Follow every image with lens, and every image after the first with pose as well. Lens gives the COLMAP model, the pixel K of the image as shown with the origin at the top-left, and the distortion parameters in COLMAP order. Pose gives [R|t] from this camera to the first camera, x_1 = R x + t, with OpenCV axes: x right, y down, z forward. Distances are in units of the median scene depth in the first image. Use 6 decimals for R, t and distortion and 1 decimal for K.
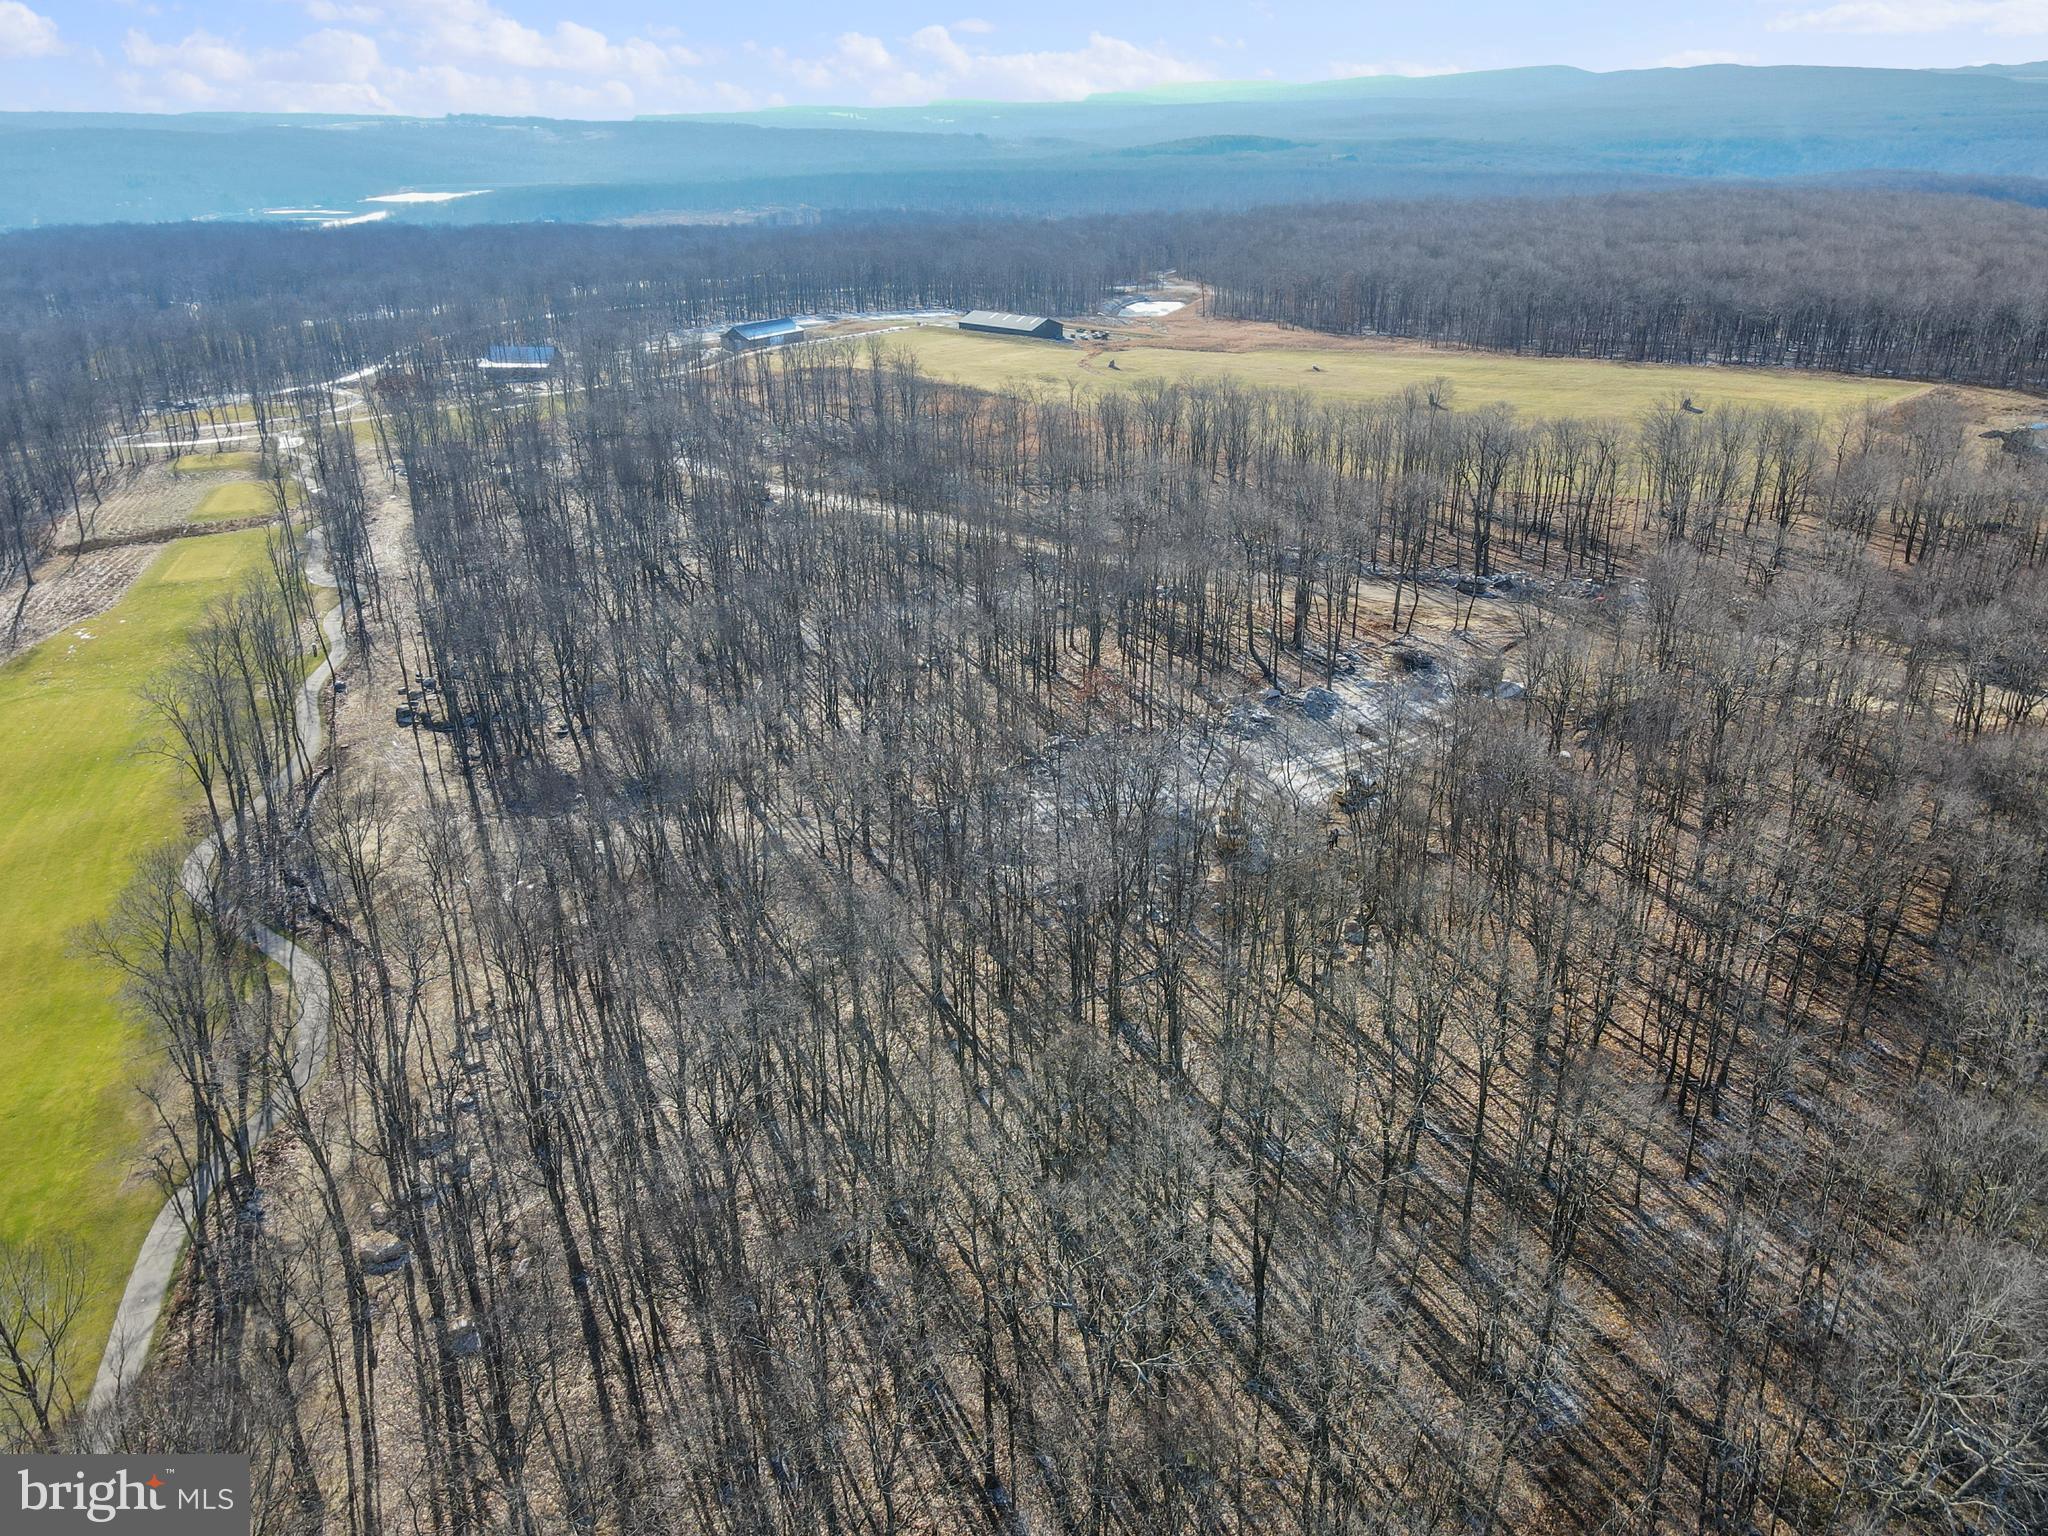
lens RADIAL K [[1472.6, 0, 1027.5], [0, 1472.6, 764.7], [0, 0, 1]] dist [0.008958, 0.002574]
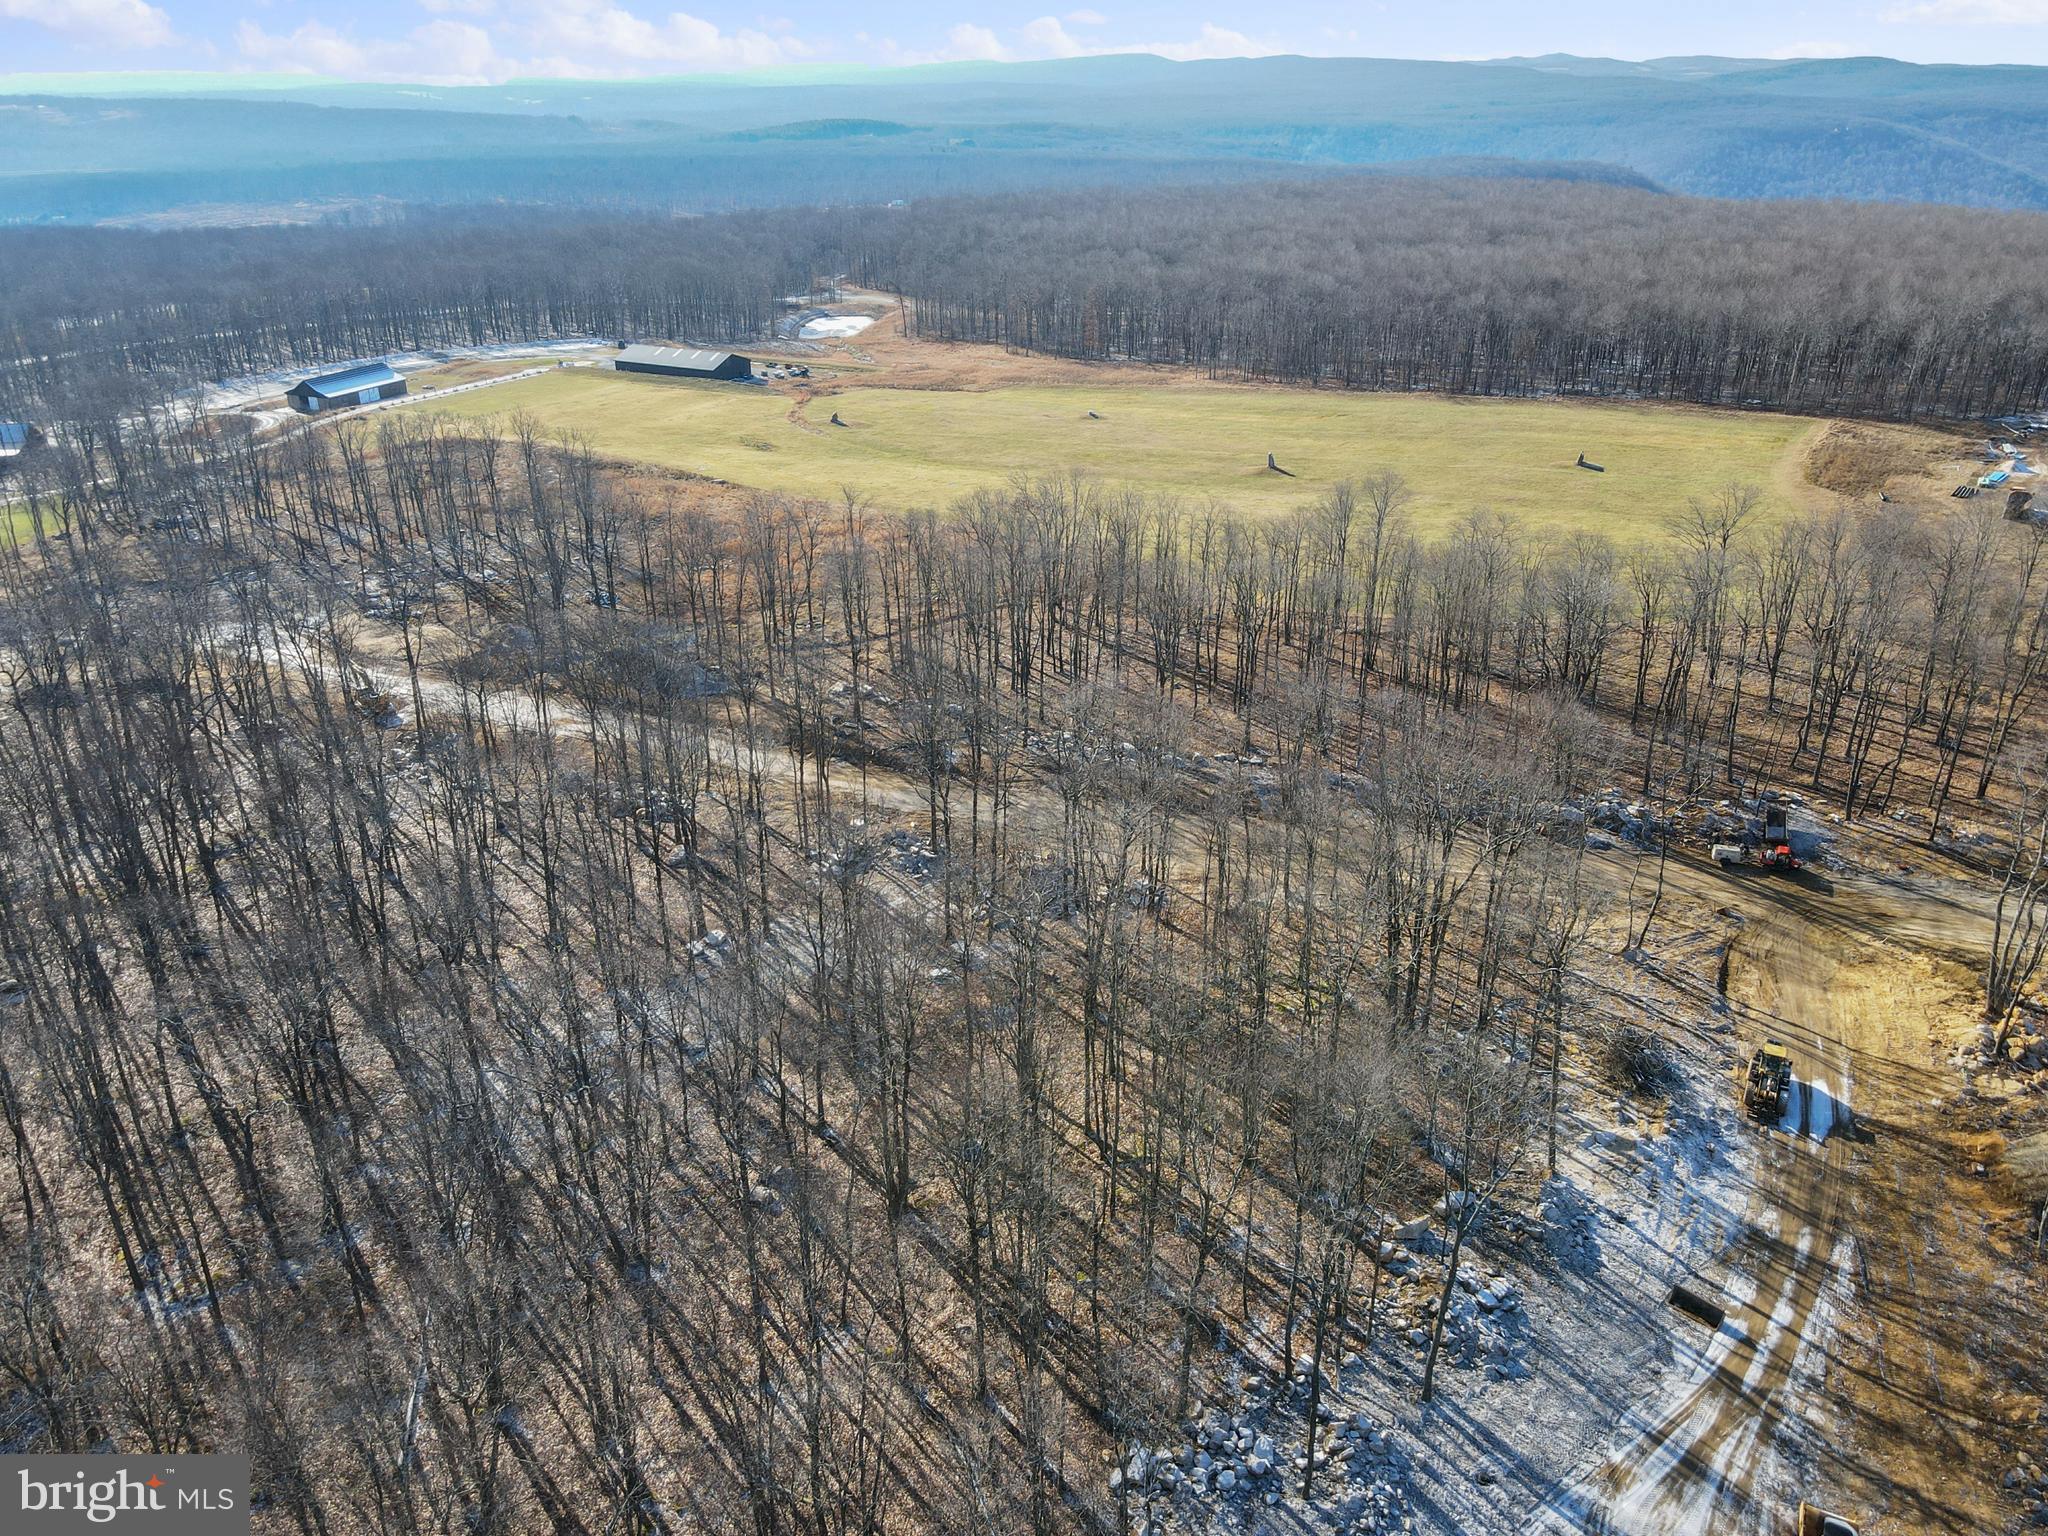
lens RADIAL K [[1472.6, 0, 1027.5], [0, 1472.6, 764.7], [0, 0, 1]] dist [0.008958, 0.002574]
pose [[0.969397, -0.096270, 0.225836, -0.024526], [0.094084, 0.995354, 0.020449, -0.063317], [-0.226756, 0.001425, 0.973951, 0.144633]]
